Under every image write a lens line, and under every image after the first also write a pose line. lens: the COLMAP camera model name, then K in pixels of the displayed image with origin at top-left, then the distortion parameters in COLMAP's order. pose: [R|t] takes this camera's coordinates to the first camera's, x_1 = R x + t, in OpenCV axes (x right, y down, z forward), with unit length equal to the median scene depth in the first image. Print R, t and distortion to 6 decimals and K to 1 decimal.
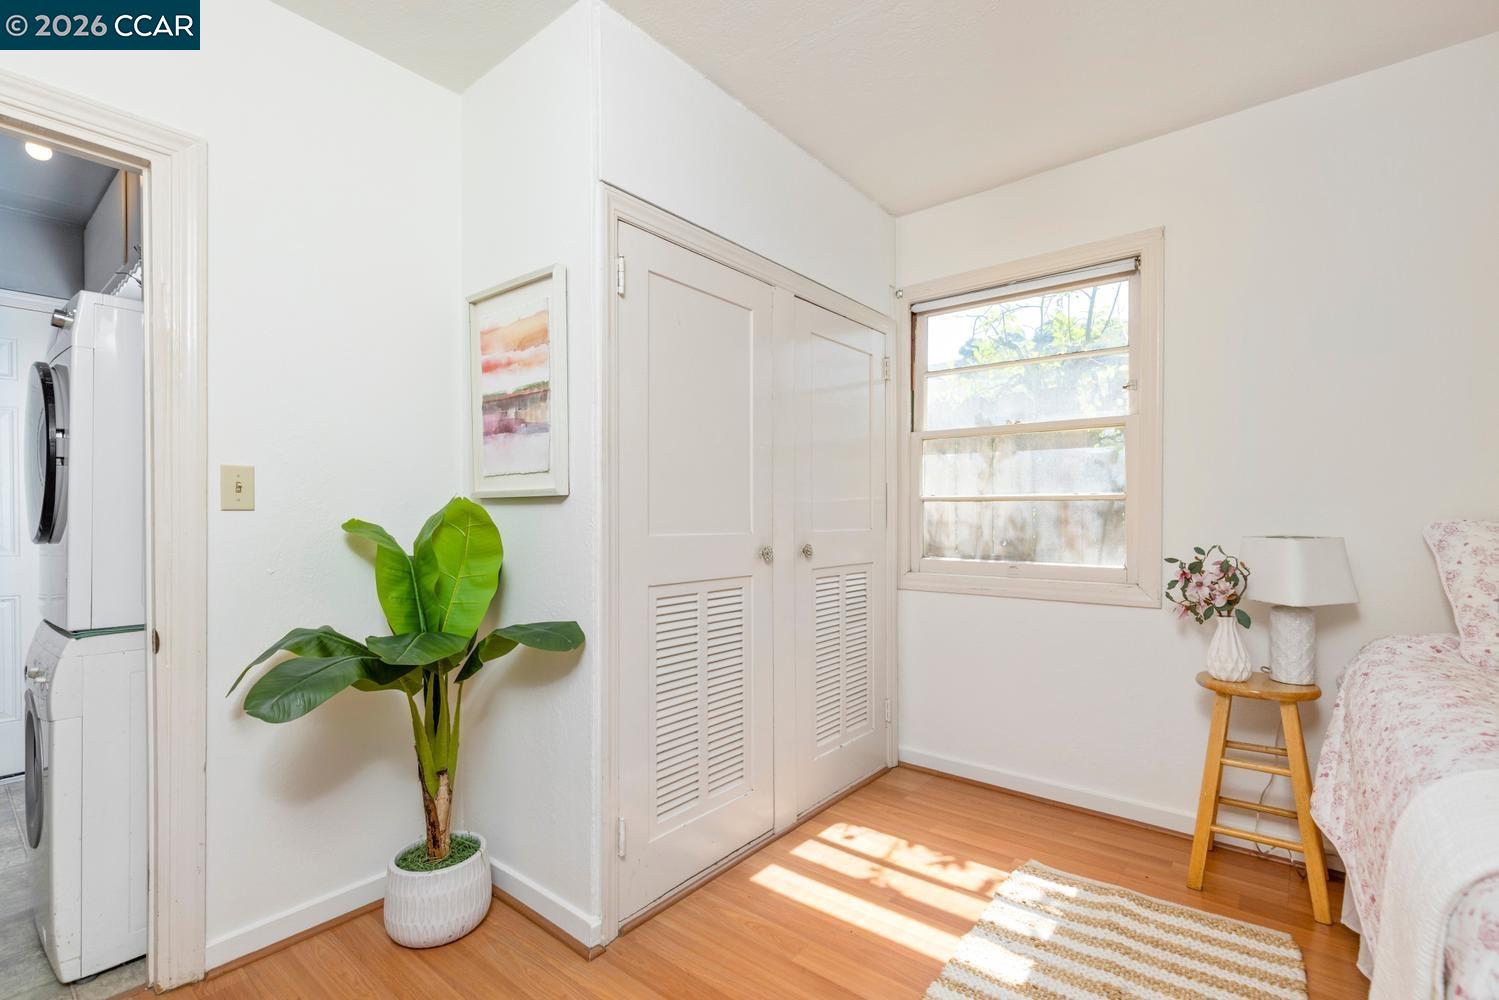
lens RADIAL K [[671.3, 0, 755.5], [0, 671.3, 517.5], [0, 0, 1]] dist [0.000369, 0.000241]
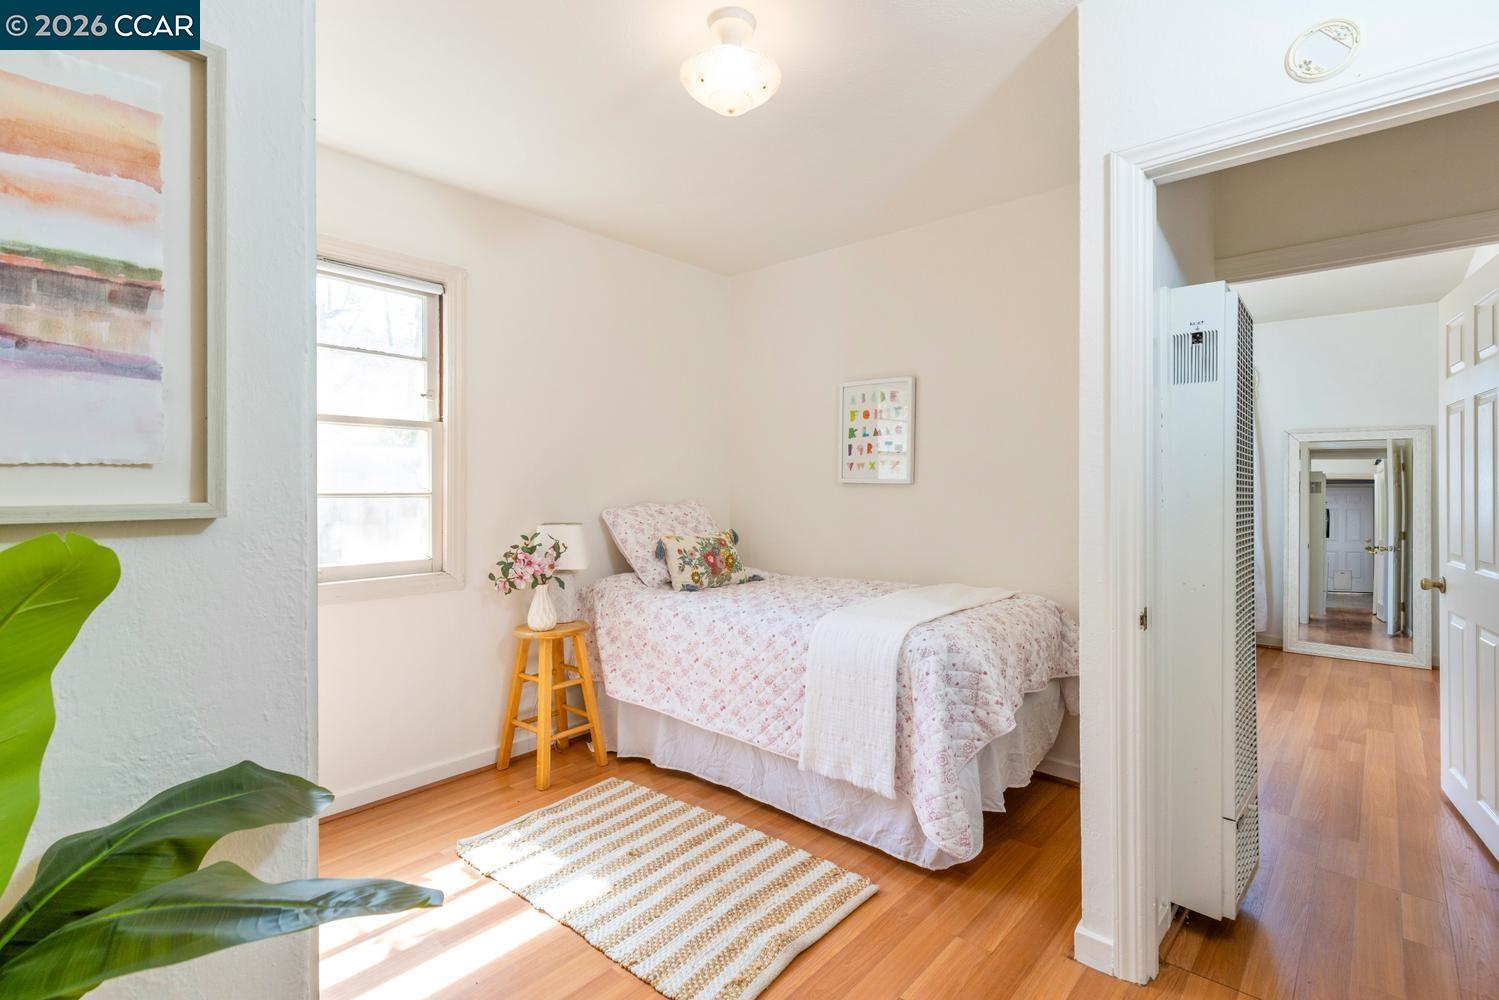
lens RADIAL K [[708.2, 0, 695.7], [0, 708.2, 494.1], [0, 0, 1]] dist [0.000091, 0.000251]
pose [[0.095128, -0.010577, 0.995409, -0.750020], [0.008911, 0.999913, 0.009773, -0.050621], [-0.995425, 0.007940, 0.095214, 0.583390]]
